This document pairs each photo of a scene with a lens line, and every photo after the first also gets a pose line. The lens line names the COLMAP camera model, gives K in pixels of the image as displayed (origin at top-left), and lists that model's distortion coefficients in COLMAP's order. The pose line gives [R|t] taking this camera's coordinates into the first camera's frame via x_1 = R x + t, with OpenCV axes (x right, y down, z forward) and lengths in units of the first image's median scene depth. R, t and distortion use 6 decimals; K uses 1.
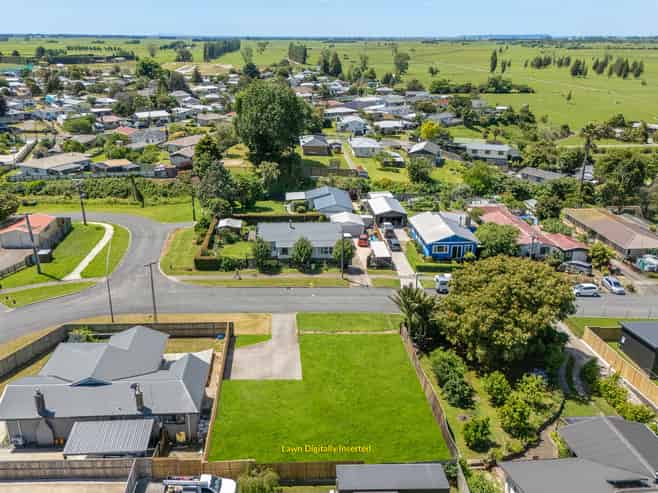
lens RADIAL K [[555.0, 0, 329.0], [0, 555.0, 246.5], [0, 0, 1]] dist [0.031021, -0.008663]
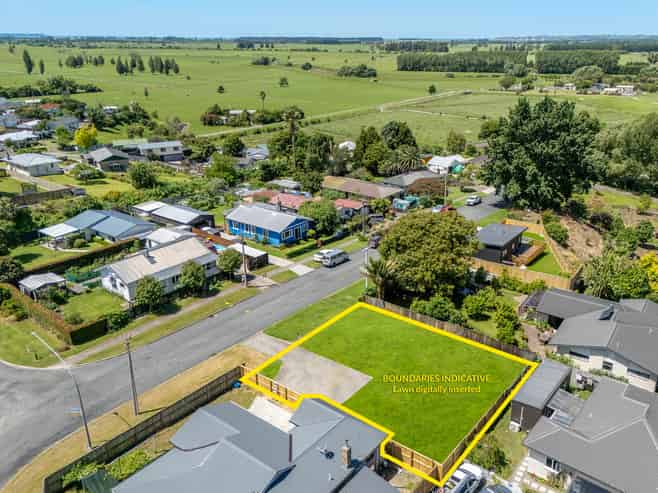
lens RADIAL K [[542.2, 0, 329.0], [0, 542.2, 246.5], [0, 0, 1]] dist [-0.001539, -0.000175]
pose [[0.624536, -0.272595, 0.731879, -0.230435], [0.264434, 0.955566, 0.130259, -0.039167], [-0.734867, 0.112182, 0.668869, 0.110143]]
